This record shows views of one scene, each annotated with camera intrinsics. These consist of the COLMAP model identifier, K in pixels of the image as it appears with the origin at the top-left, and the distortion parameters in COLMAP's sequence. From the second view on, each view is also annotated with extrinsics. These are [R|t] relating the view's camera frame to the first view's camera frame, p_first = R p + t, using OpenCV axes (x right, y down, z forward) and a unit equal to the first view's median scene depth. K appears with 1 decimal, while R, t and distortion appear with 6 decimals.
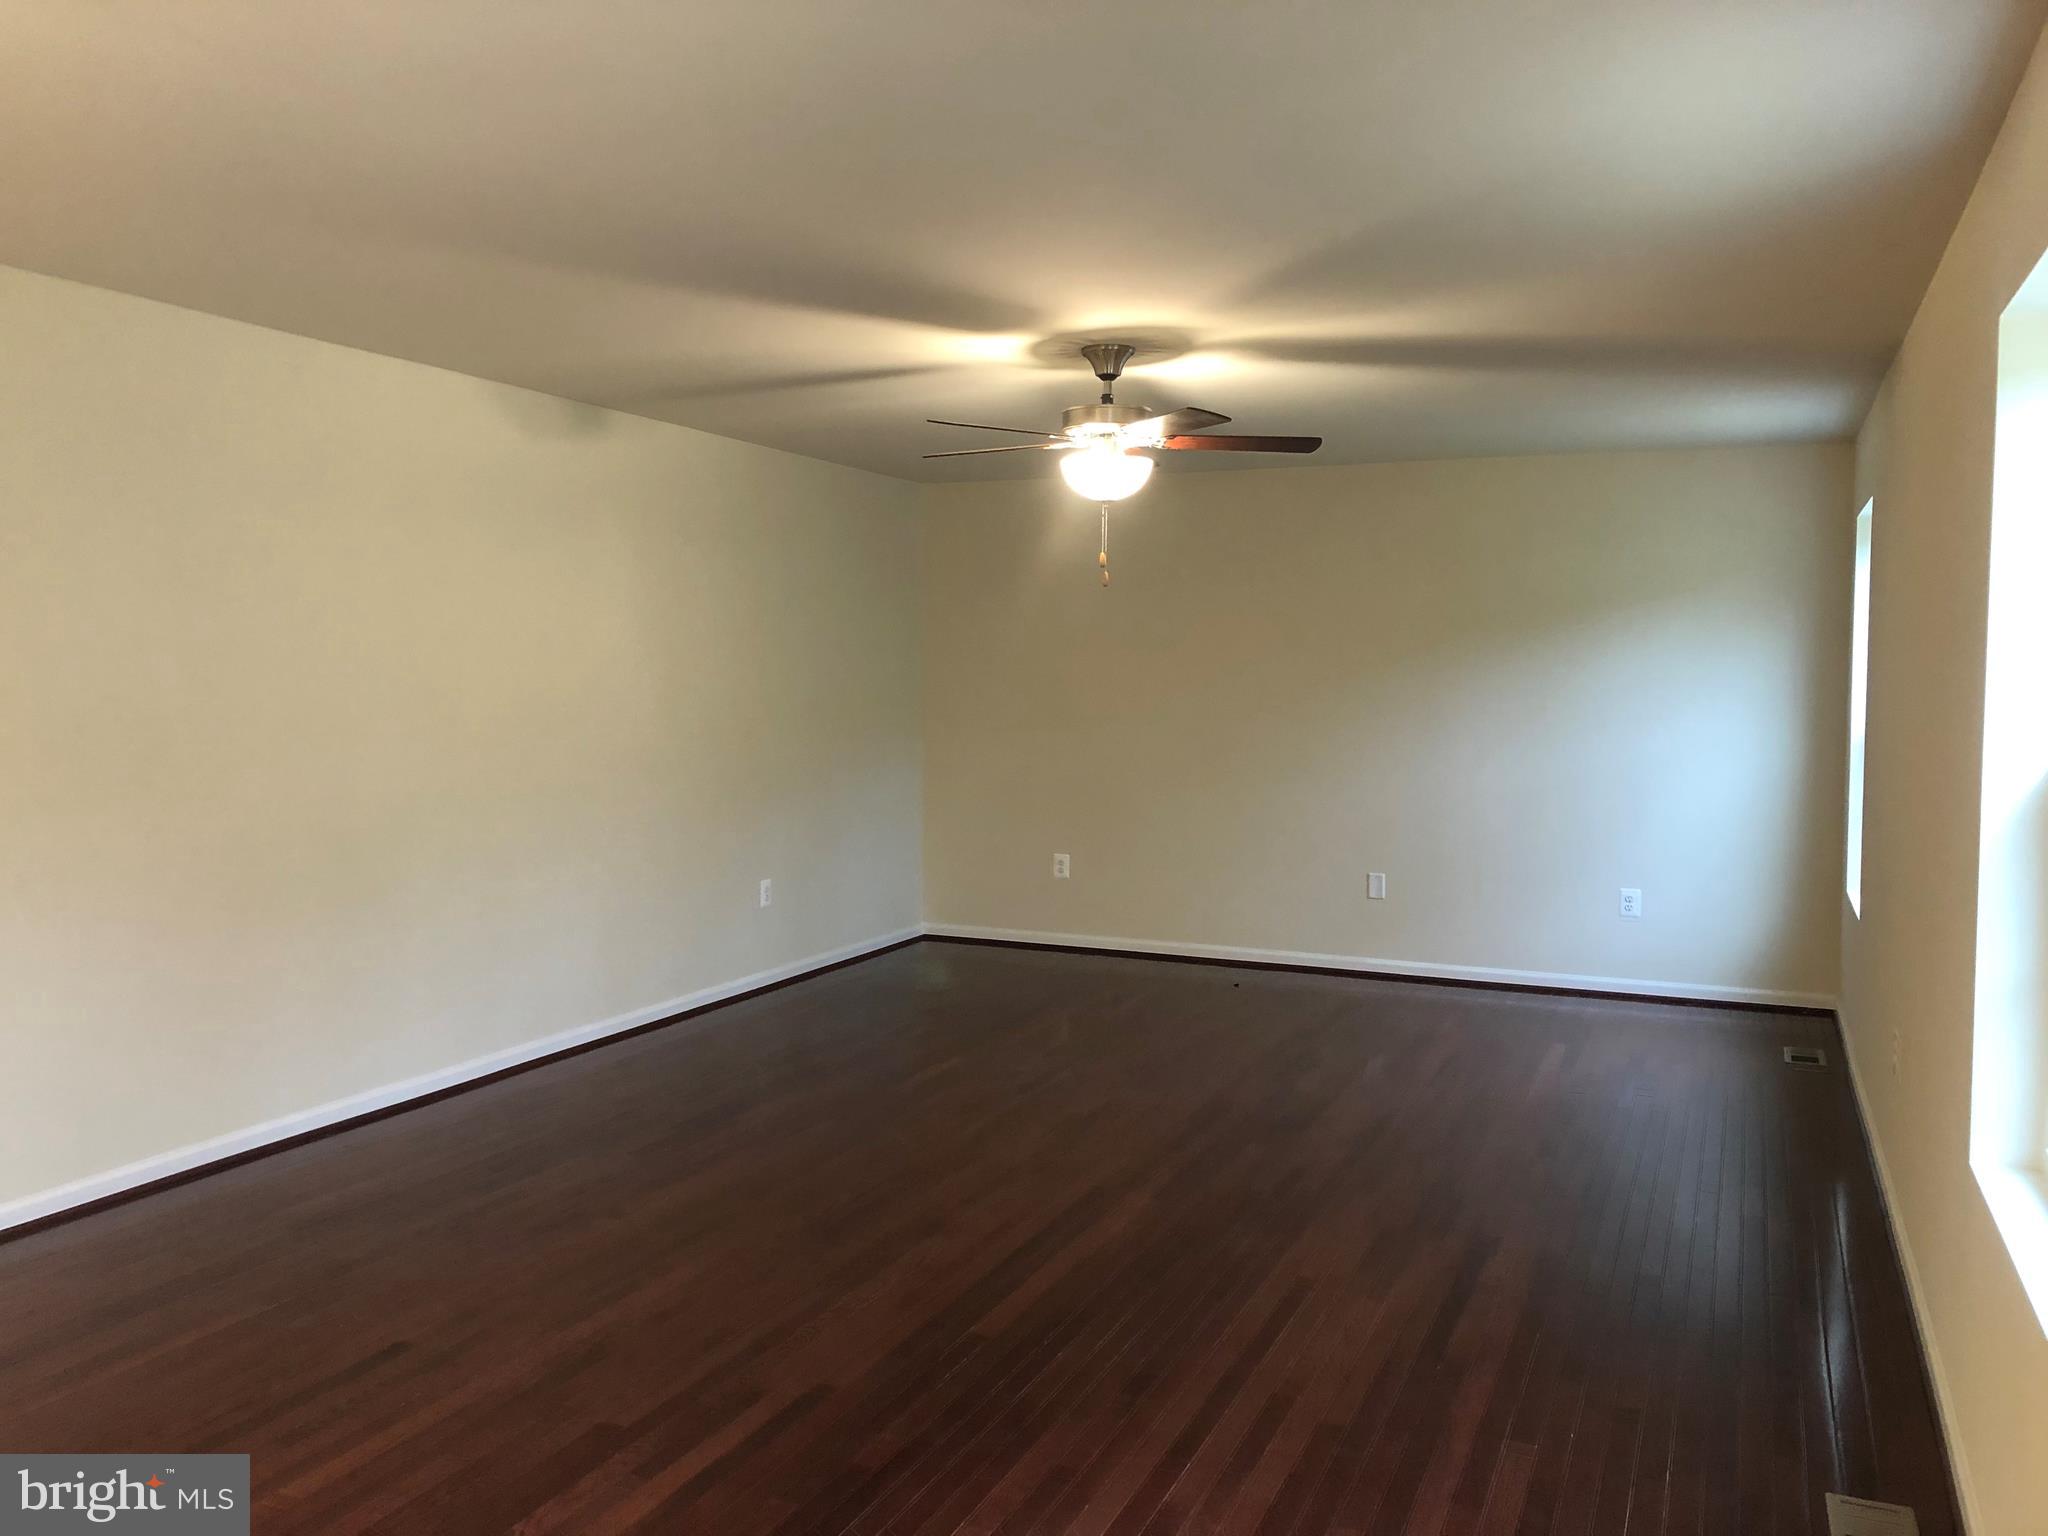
lens RADIAL K [[1657.7, 0, 1009.0], [0, 1657.7, 757.7], [0, 0, 1]] dist [0.042564, -0.031623]
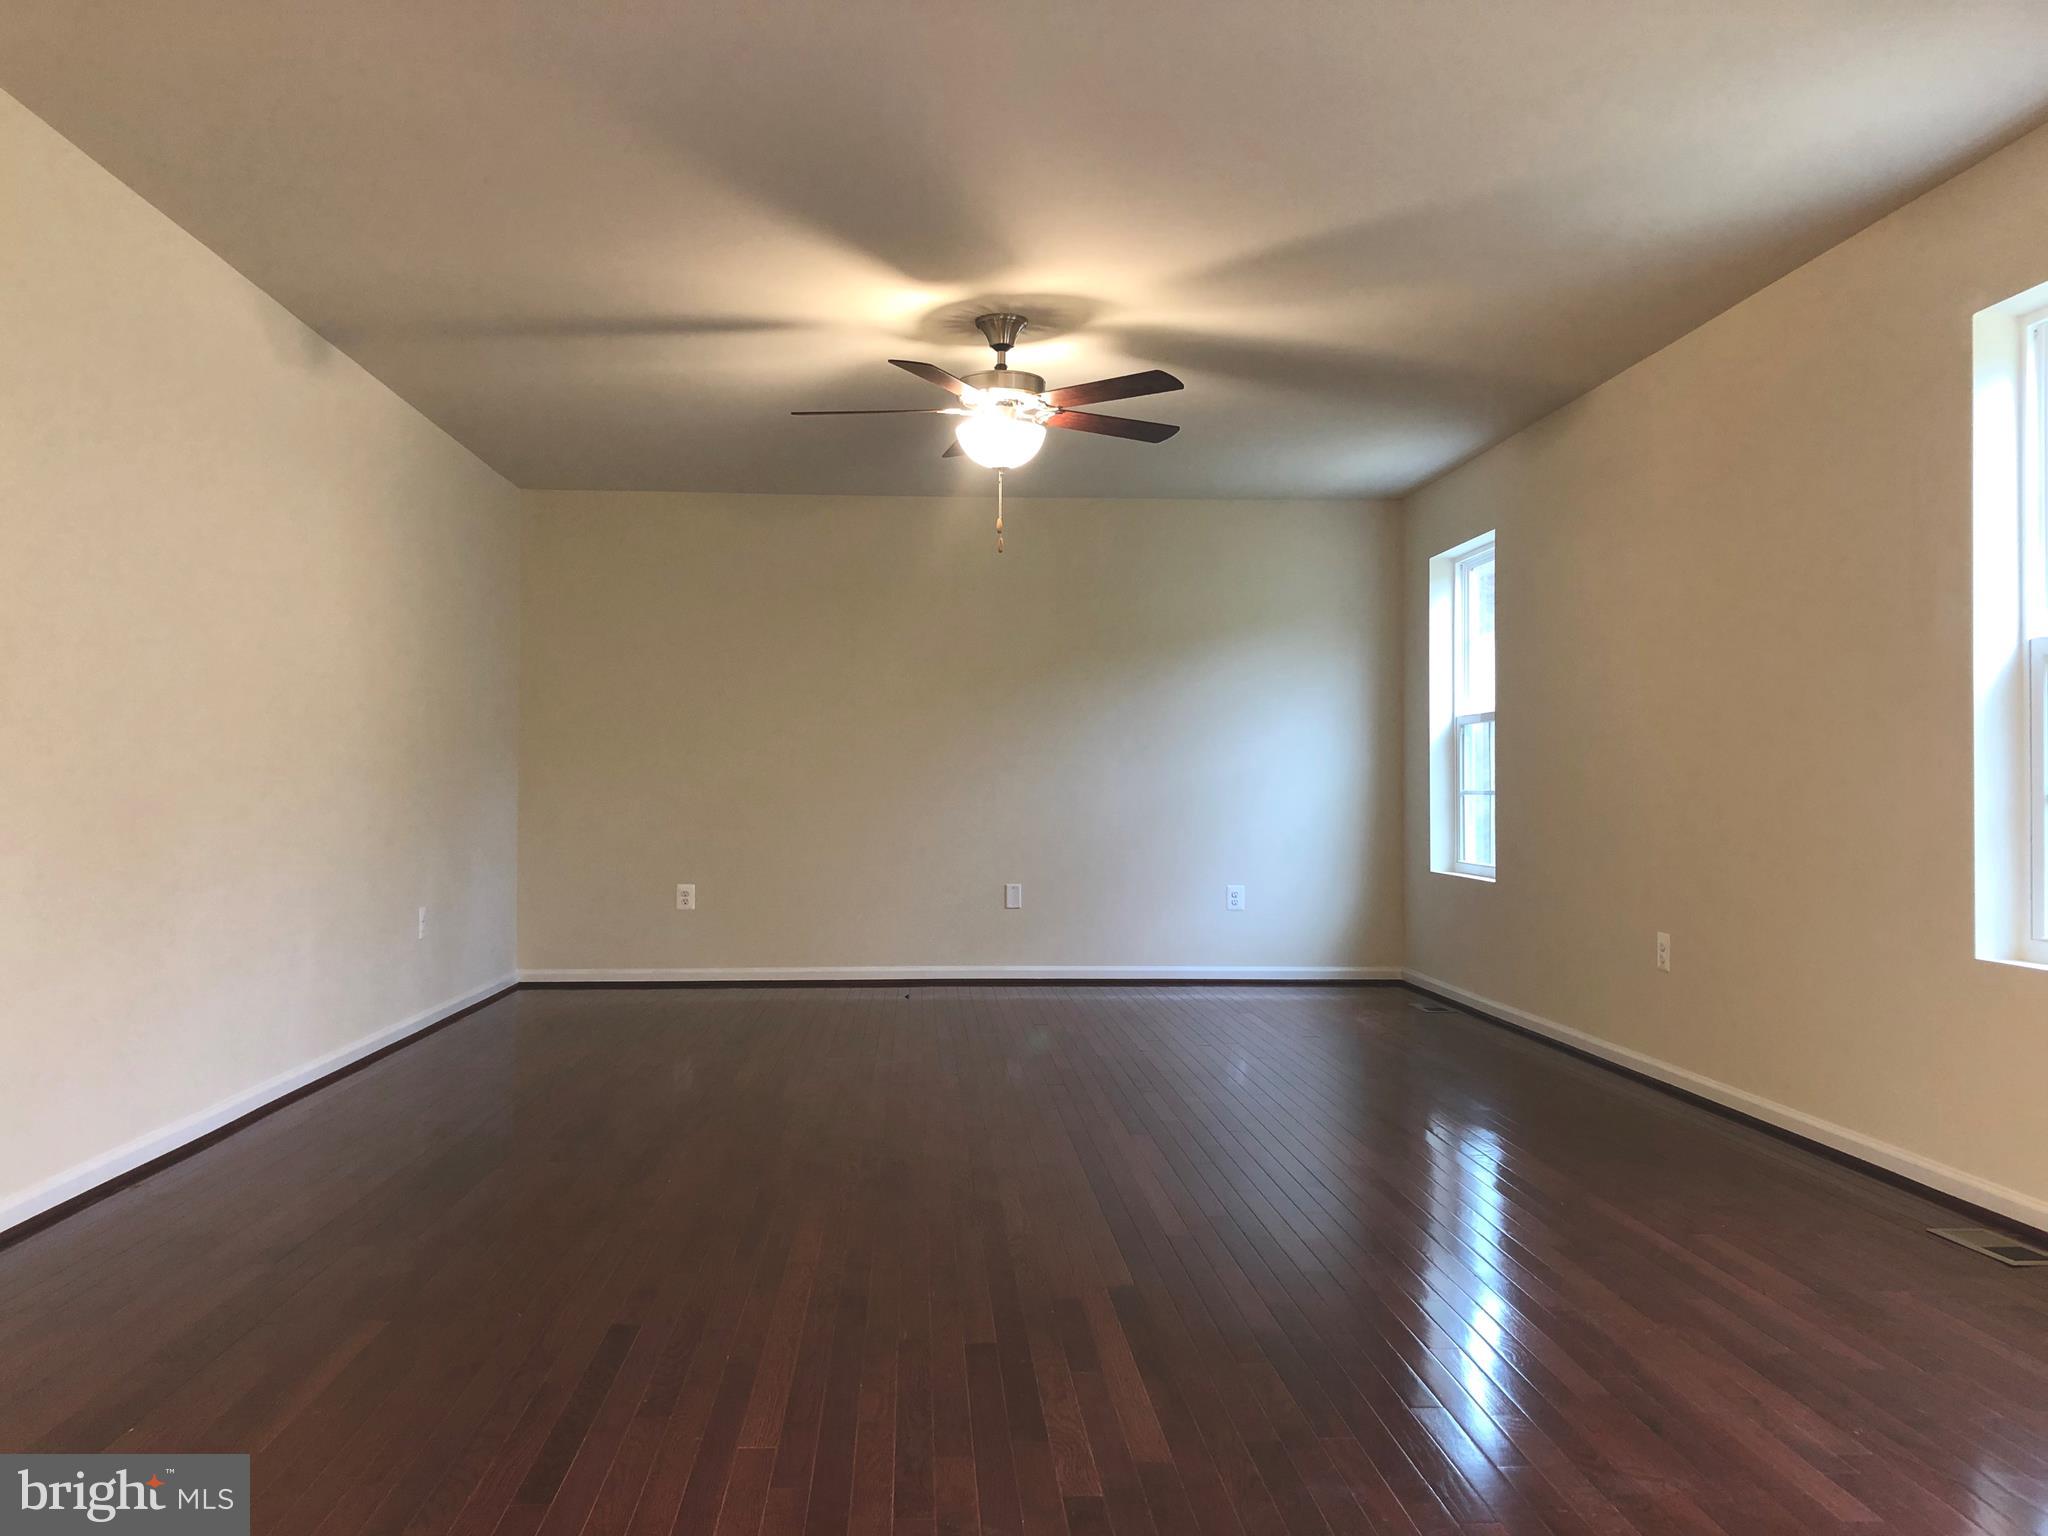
lens RADIAL K [[1657.7, 0, 1015.0], [0, 1657.7, 777.2], [0, 0, 1]] dist [0.042564, -0.031623]
pose [[0.891150, -0.004649, 0.453685, -0.314144], [0.030812, 0.998259, -0.050293, 0.068136], [-0.452661, 0.058798, 0.889742, 0.081790]]
